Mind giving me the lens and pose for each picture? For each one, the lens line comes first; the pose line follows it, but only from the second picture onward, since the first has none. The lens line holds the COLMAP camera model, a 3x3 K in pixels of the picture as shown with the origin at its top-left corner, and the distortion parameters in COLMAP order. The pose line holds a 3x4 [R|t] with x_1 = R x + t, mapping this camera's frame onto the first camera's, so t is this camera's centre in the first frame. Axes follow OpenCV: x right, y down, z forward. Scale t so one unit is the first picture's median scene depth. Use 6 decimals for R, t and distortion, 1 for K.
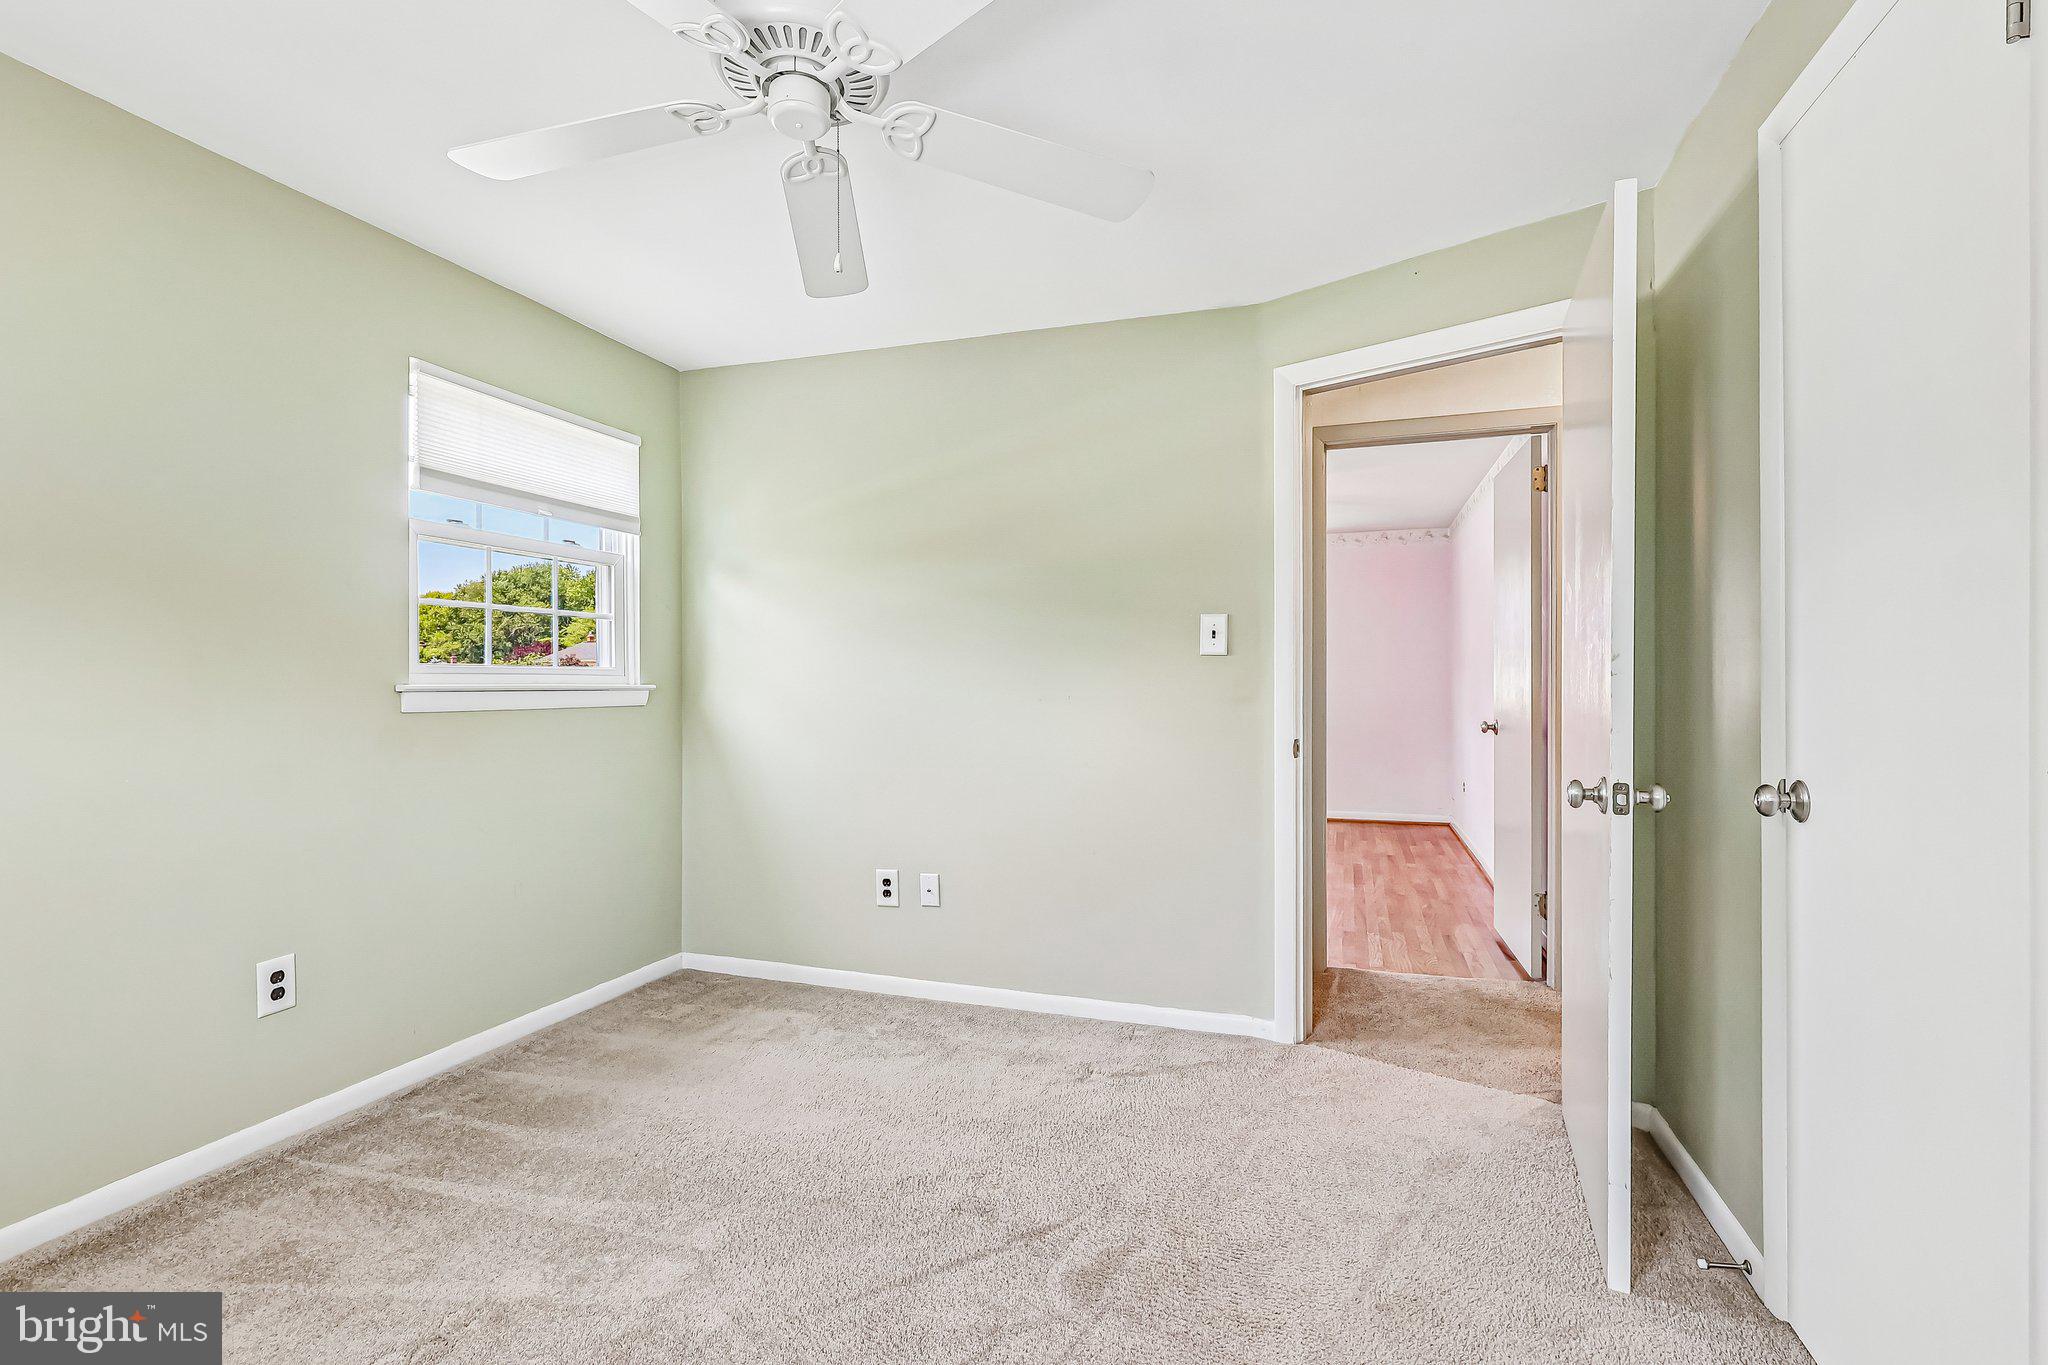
lens RADIAL K [[978.5, 0, 1018.6], [0, 978.5, 678.6], [0, 0, 1]] dist [-0.001642, 0.000414]
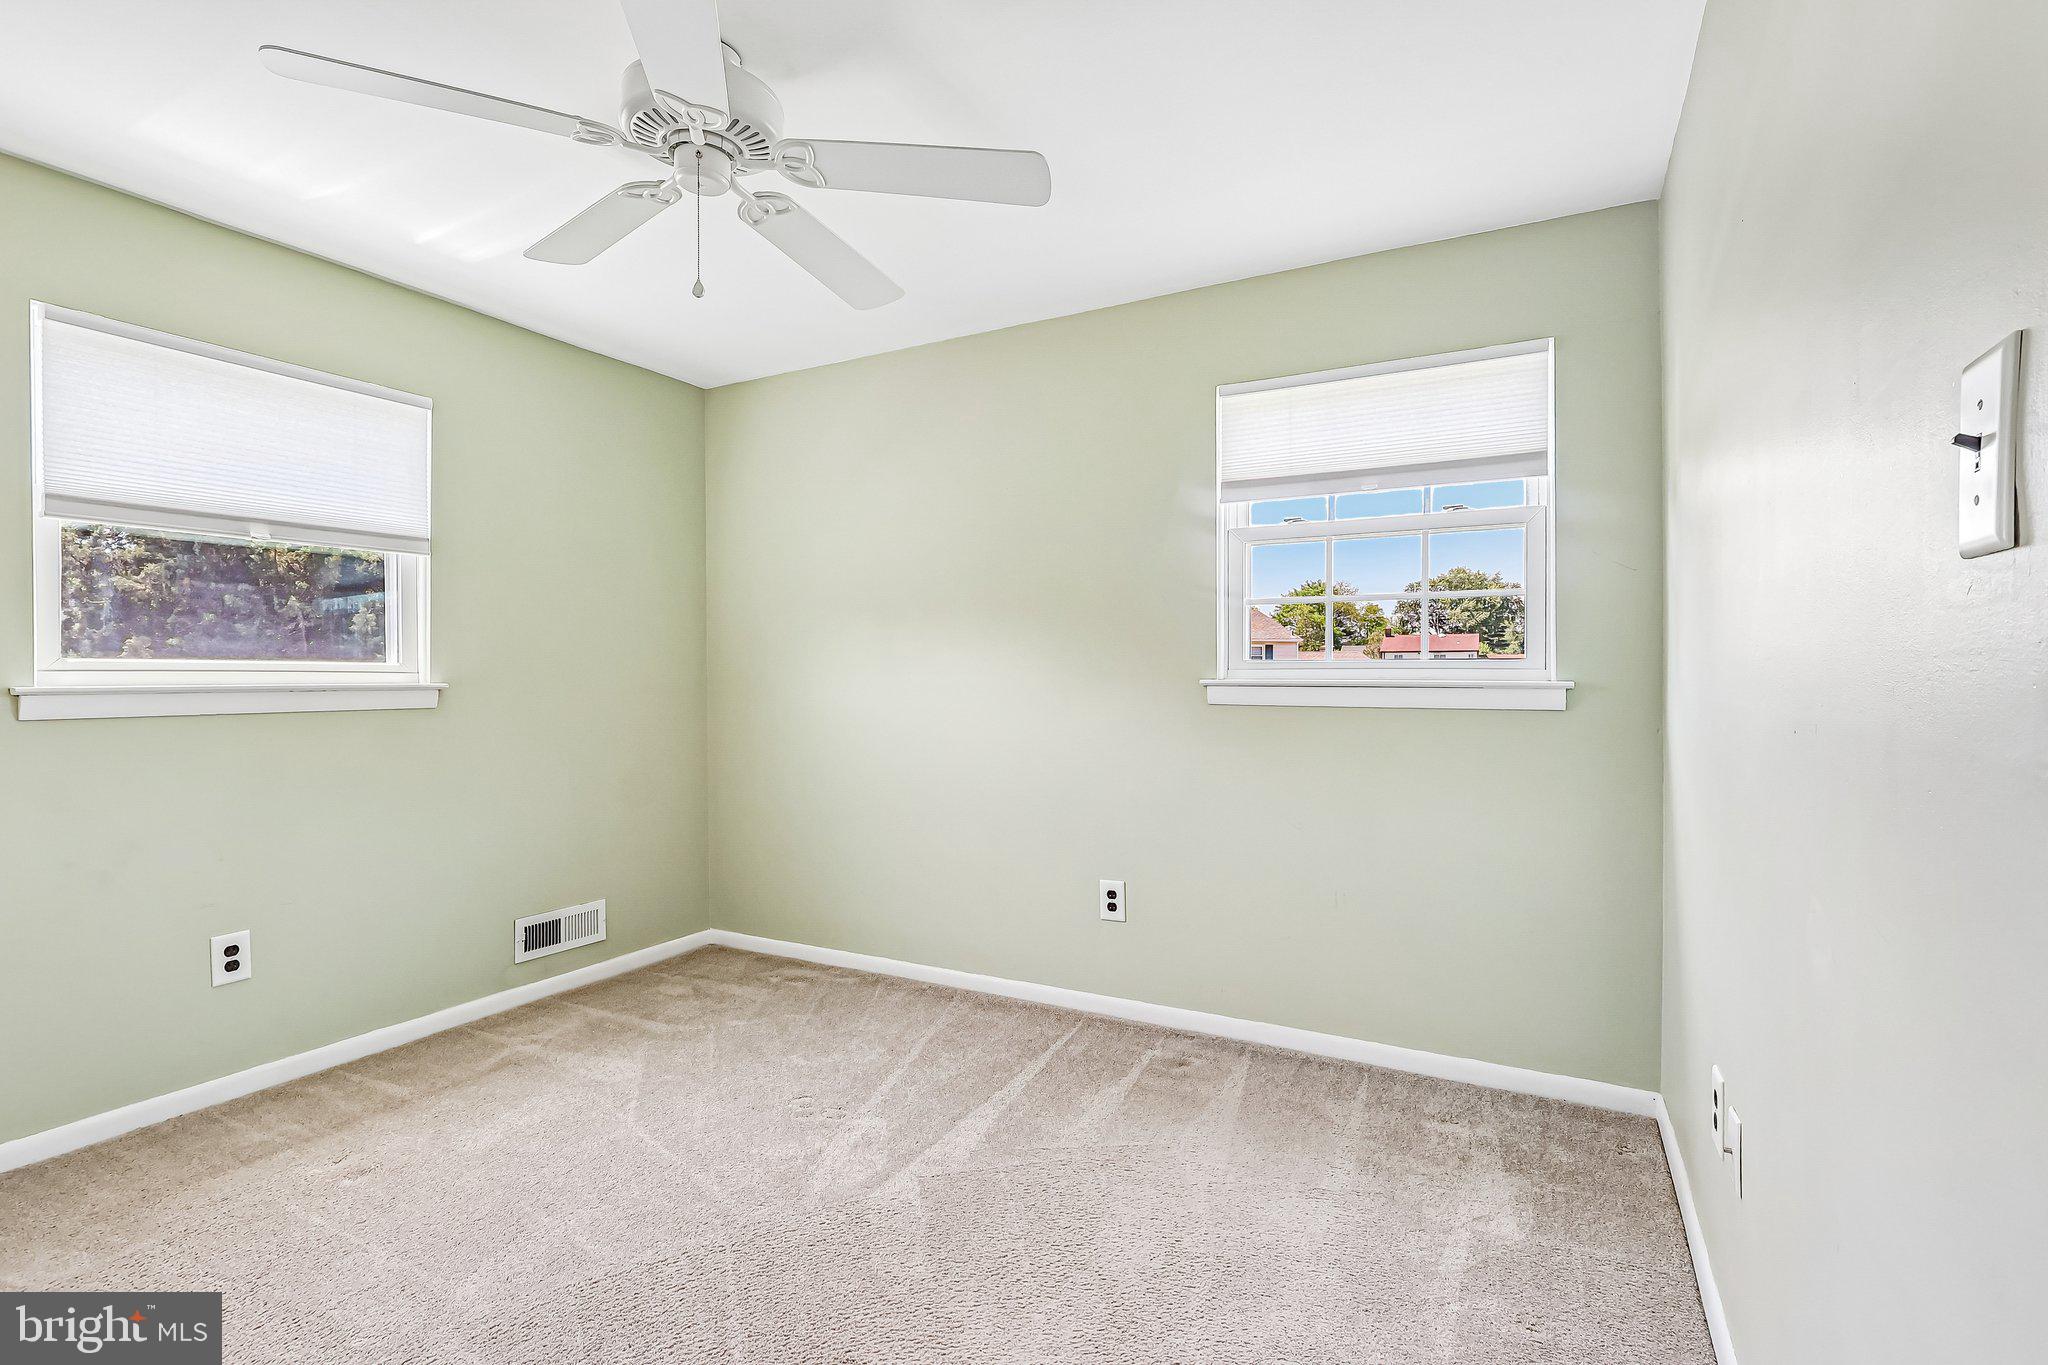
lens RADIAL K [[978.5, 0, 1027.5], [0, 978.5, 685.6], [0, 0, 1]] dist [-0.001642, 0.000414]
pose [[-0.184081, 0.006318, -0.982891, 0.428767], [-0.004783, 0.999962, 0.007323, 0.005858], [0.982899, 0.006049, -0.184044, 0.824465]]
